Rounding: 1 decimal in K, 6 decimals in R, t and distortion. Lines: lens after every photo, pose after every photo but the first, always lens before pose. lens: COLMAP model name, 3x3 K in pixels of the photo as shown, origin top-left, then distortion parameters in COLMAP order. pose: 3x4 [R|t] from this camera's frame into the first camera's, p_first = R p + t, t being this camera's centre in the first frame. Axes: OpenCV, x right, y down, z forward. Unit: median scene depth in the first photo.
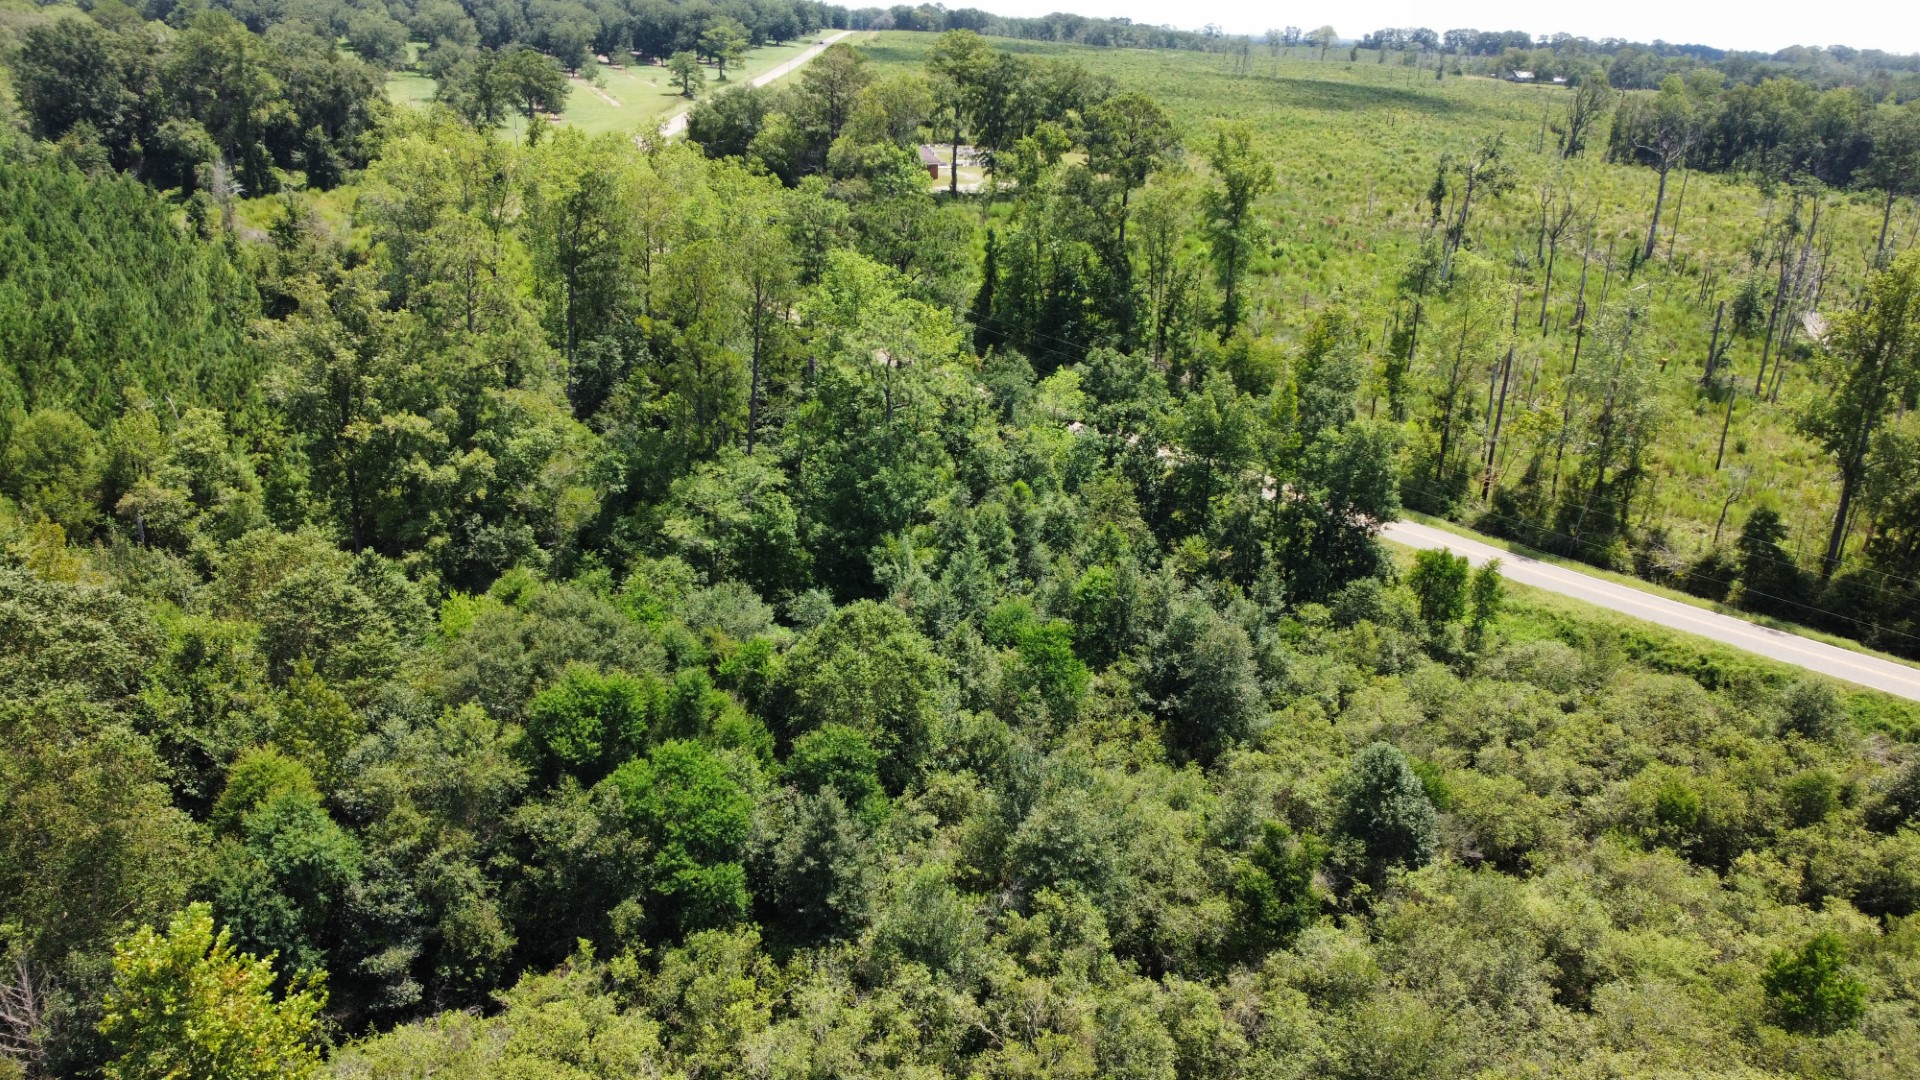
lens RADIAL K [[1440.8, 0, 964.1], [0, 1440.8, 538.9], [0, 0, 1]] dist [-0.005786, 0.004946]
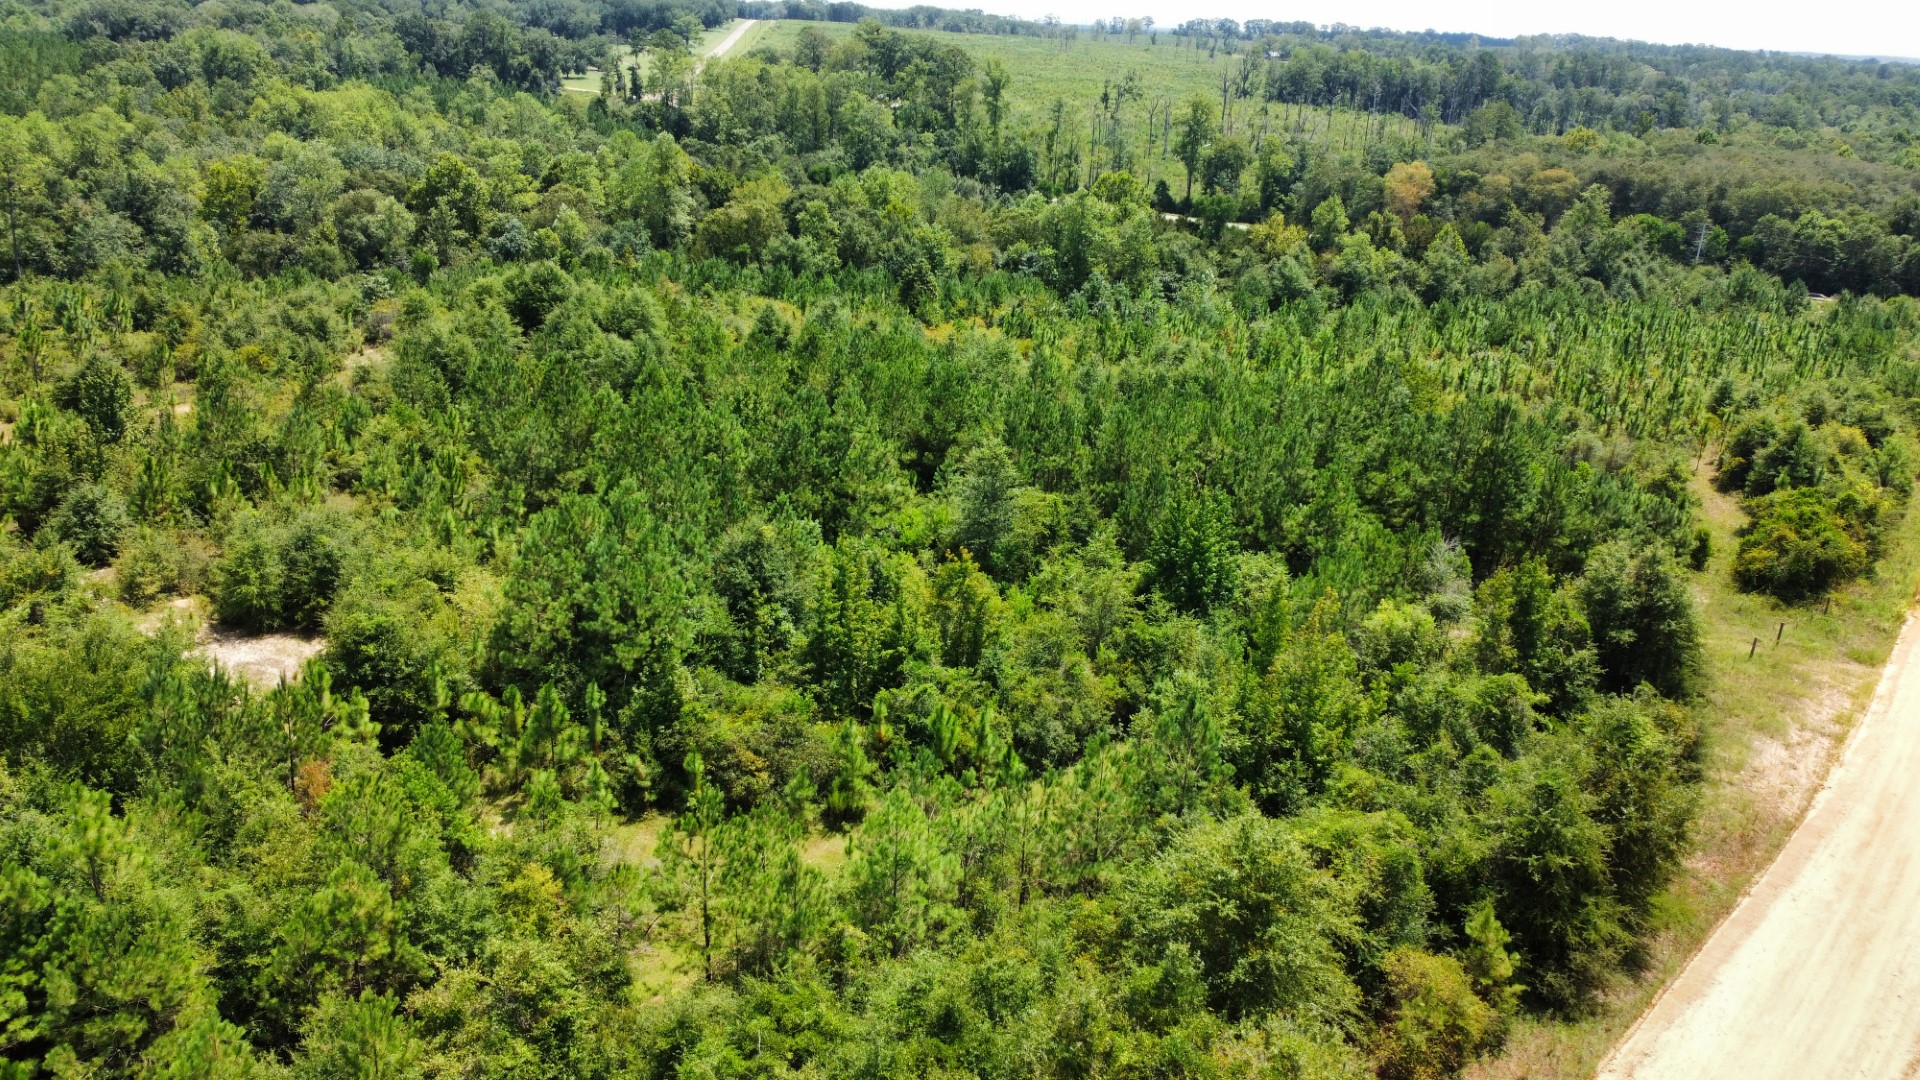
lens RADIAL K [[1440.8, 0, 955.8], [0, 1440.8, 540.3], [0, 0, 1]] dist [-0.005786, 0.004946]
pose [[0.996453, -0.027245, 0.079624, -0.030541], [0.026686, 0.999611, 0.008078, 0.163544], [-0.079814, -0.005924, 0.996792, -0.460394]]
